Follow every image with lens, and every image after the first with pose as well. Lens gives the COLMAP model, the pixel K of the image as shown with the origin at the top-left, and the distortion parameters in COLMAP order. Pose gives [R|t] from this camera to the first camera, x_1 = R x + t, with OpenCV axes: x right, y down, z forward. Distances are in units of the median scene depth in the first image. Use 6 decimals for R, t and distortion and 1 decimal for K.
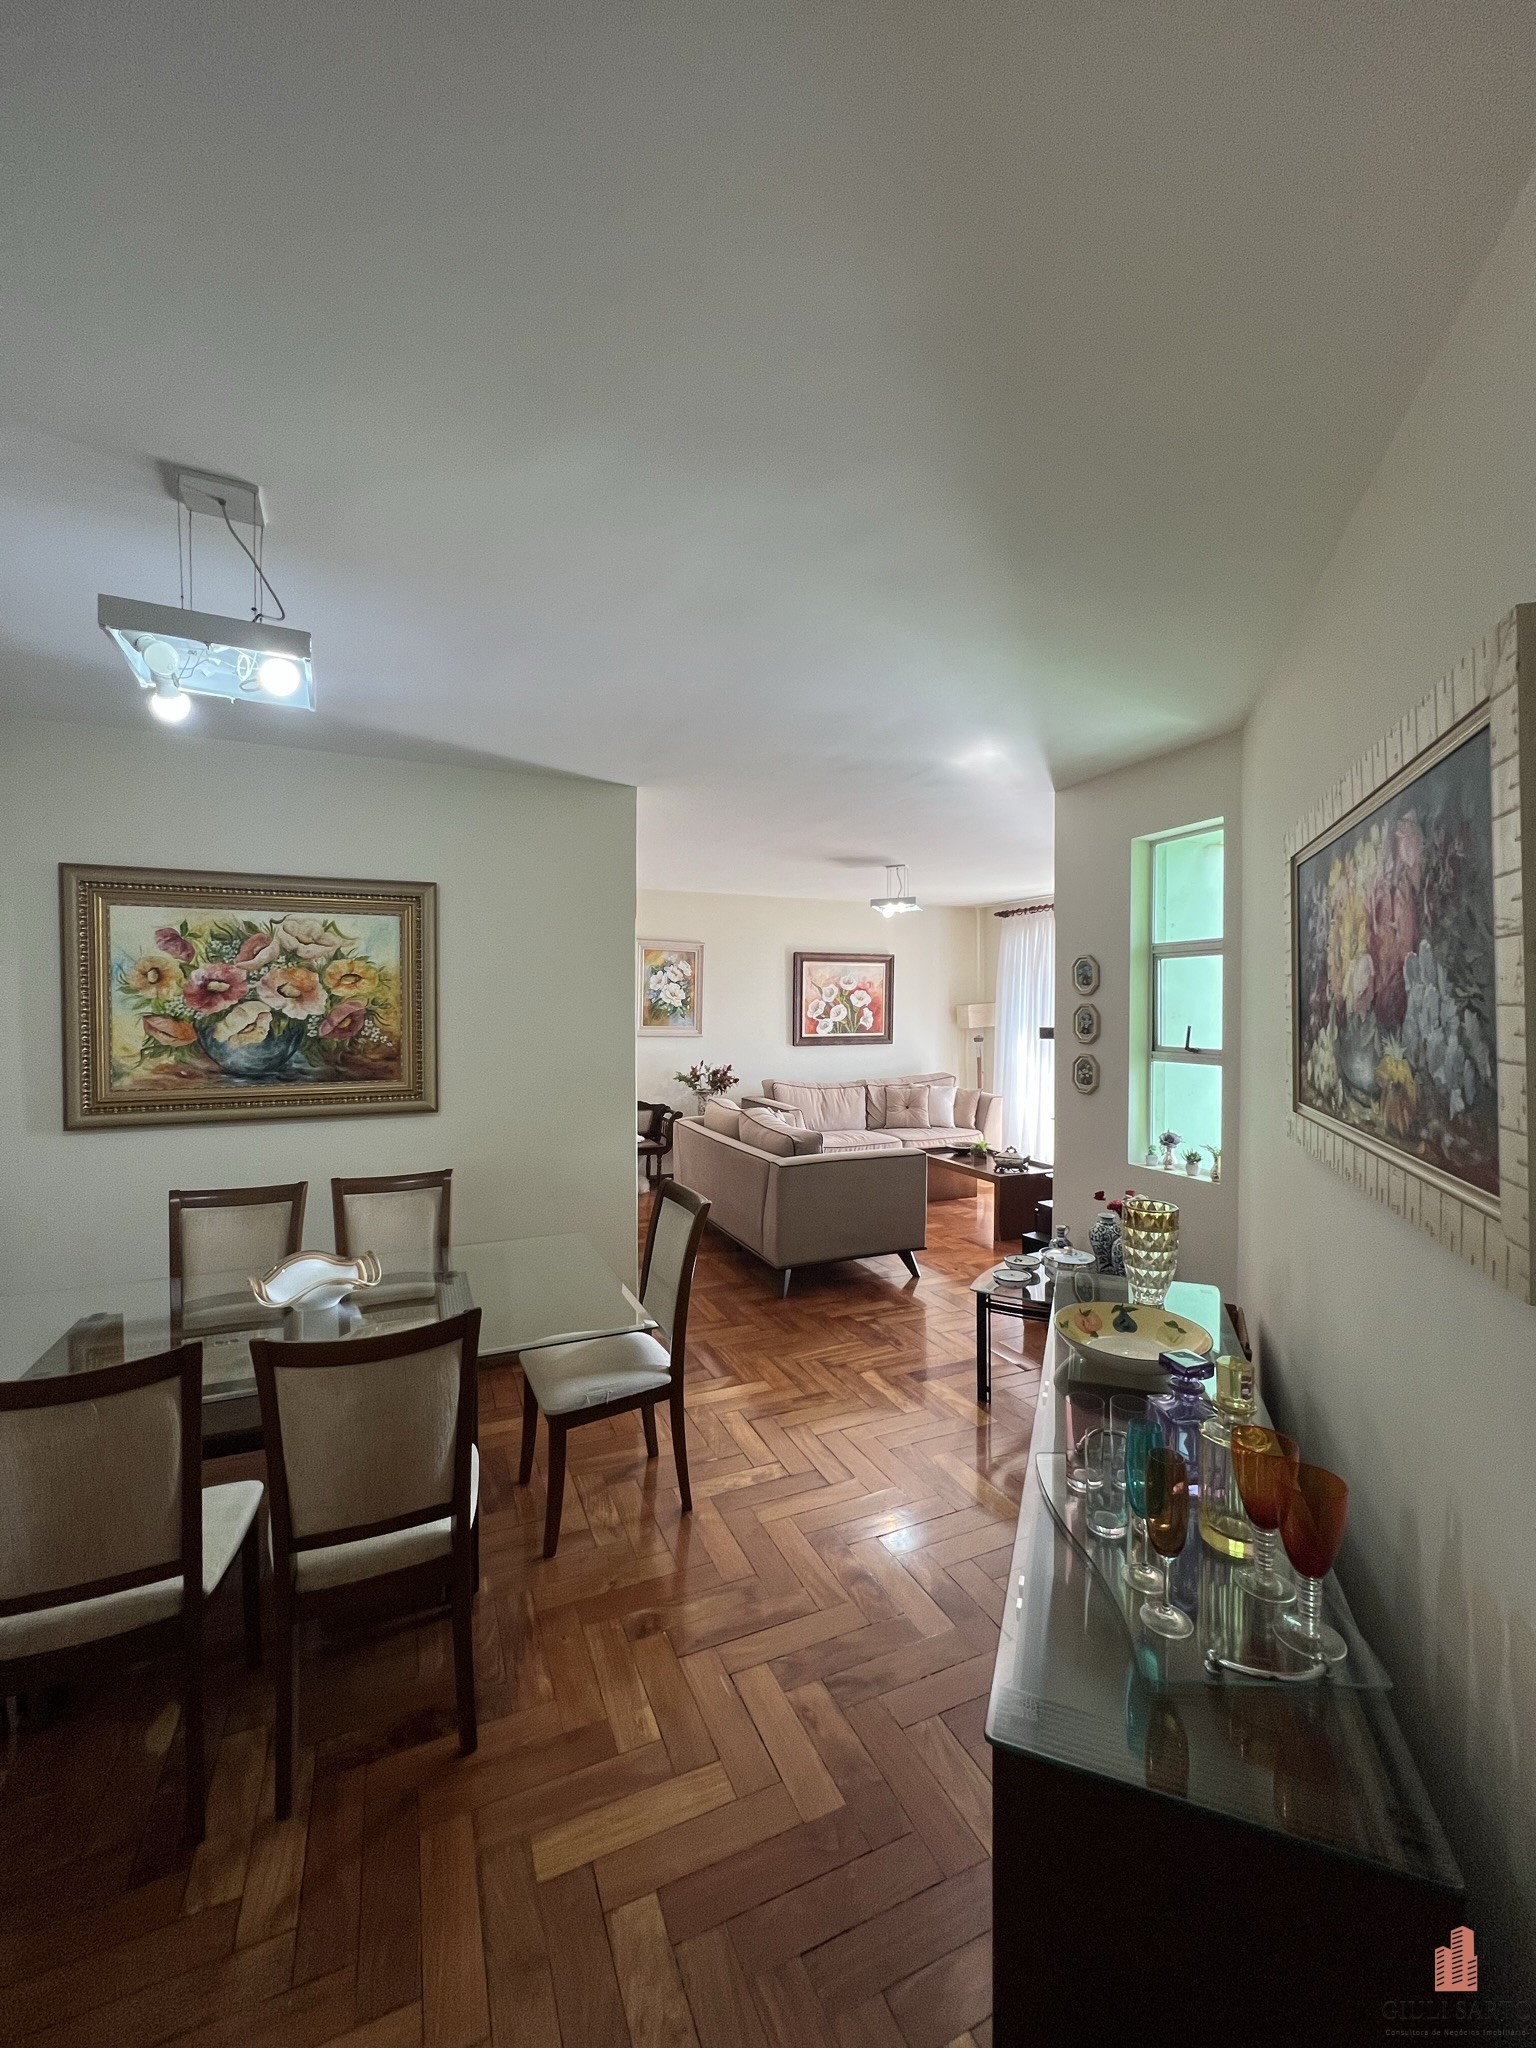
lens RADIAL K [[816.8, 0, 762.7], [0, 816.8, 1024.5], [0, 0, 1]] dist [-0.002285, -0.000180]
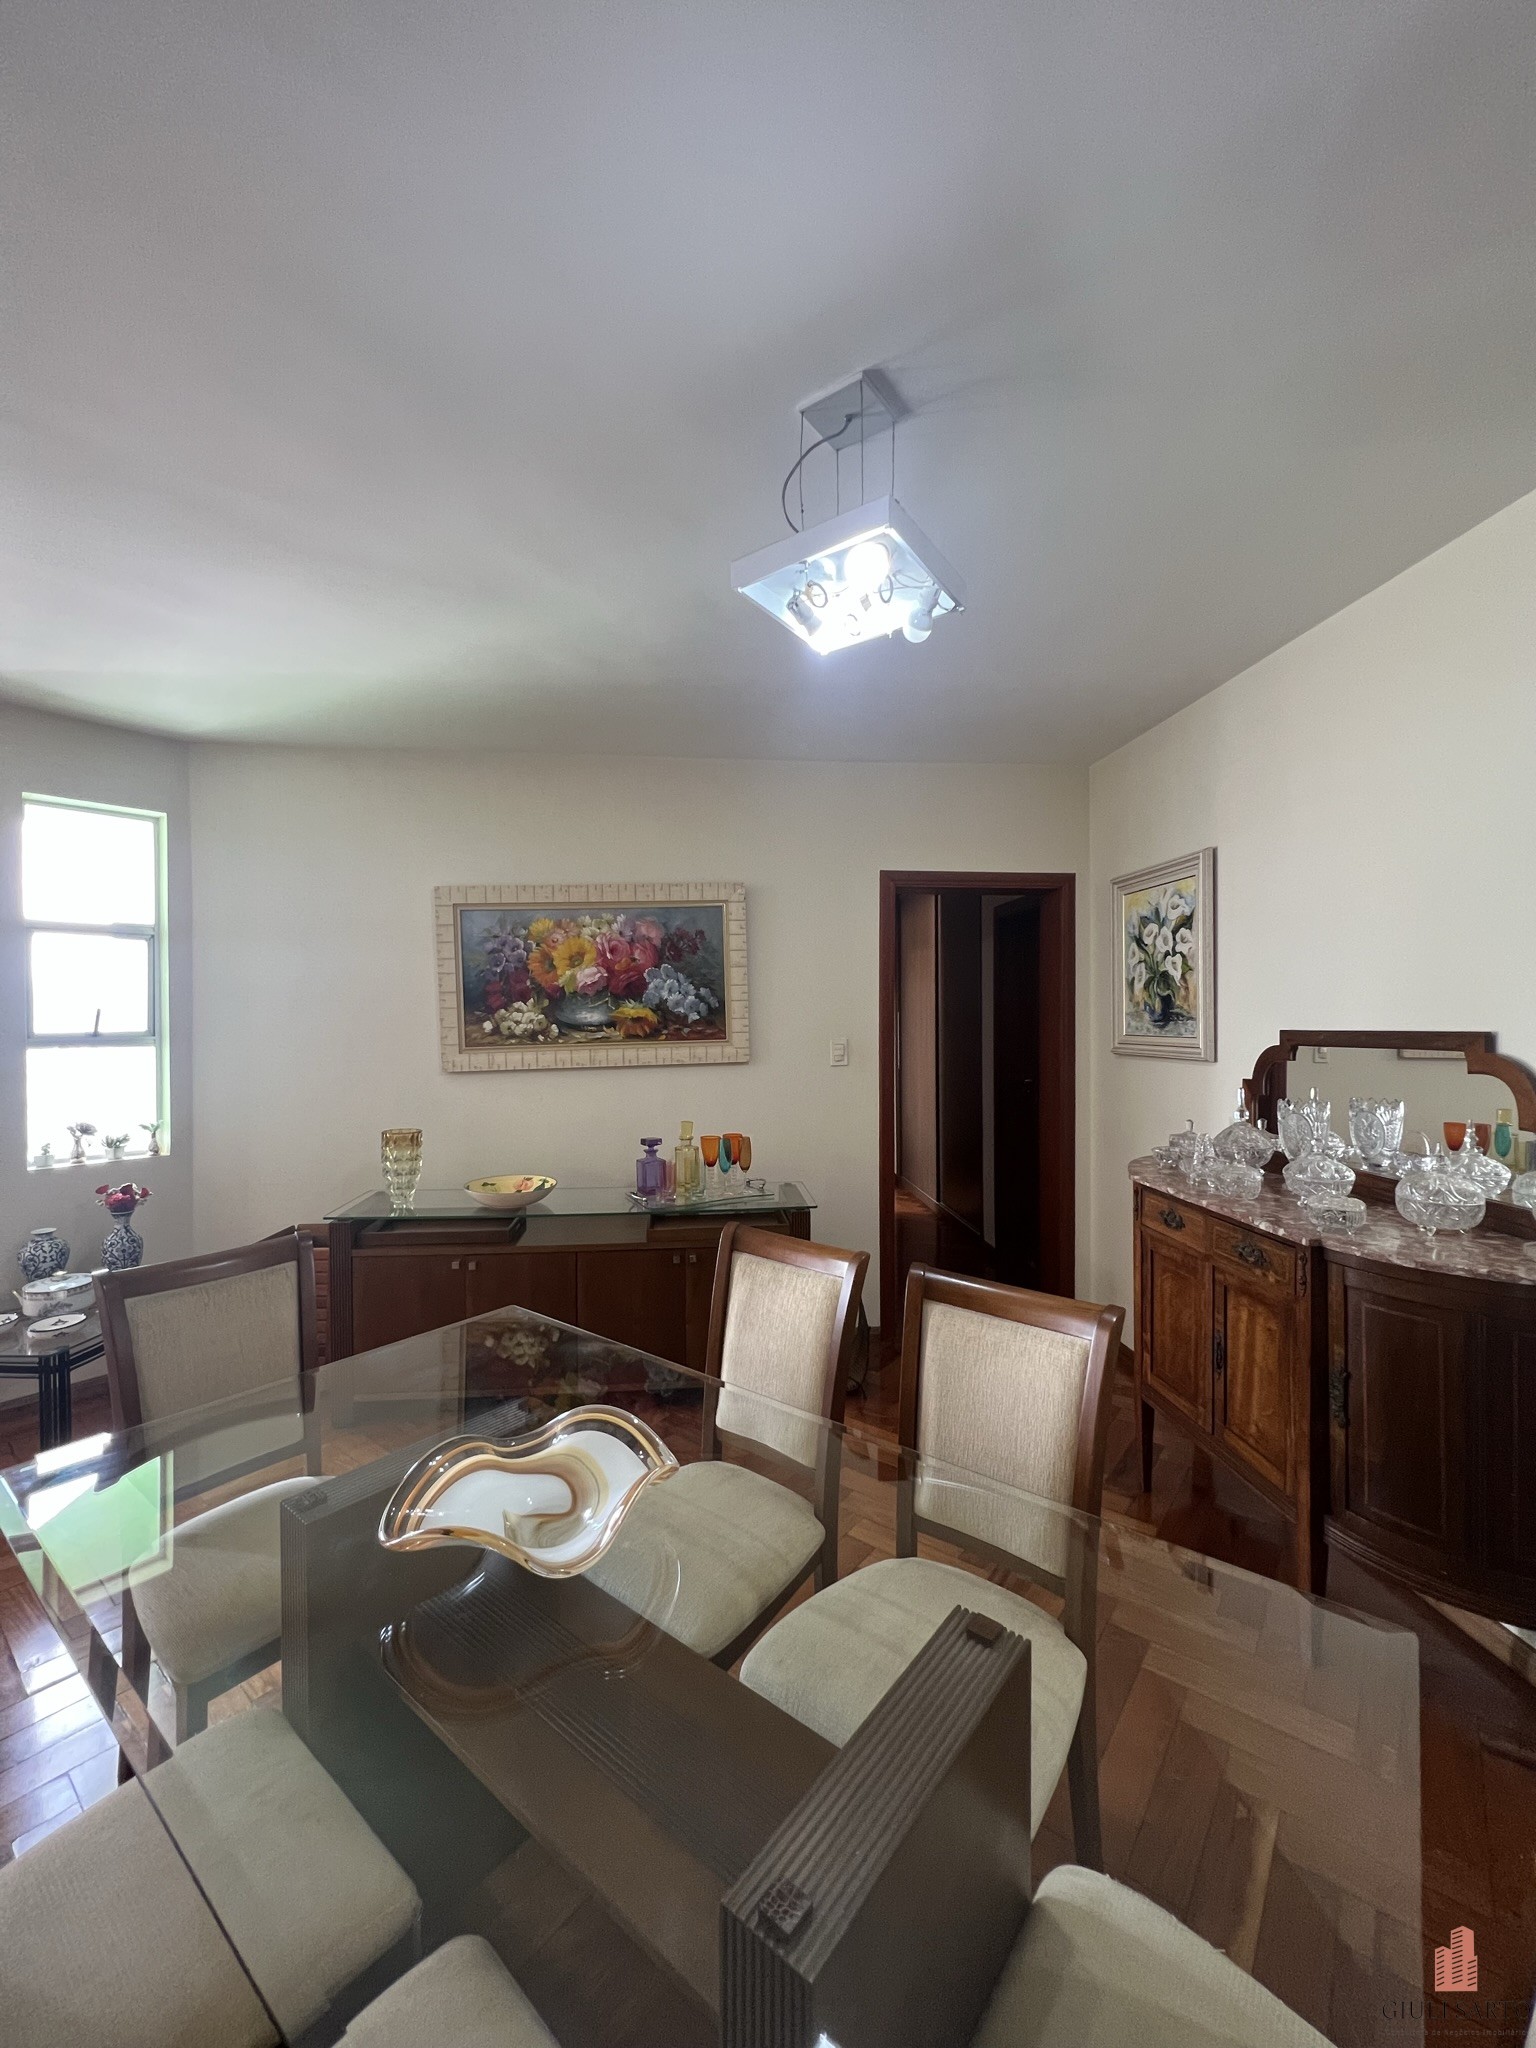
lens RADIAL K [[823.8, 0, 764.0], [0, 823.8, 1024.5], [0, 0, 1]] dist [-0.001823, -0.000028]
pose [[-0.462849, -0.007359, 0.886407, -0.595933], [0.023842, 0.999500, 0.020747, 0.015409], [-0.886116, 0.030737, -0.462442, 0.626822]]
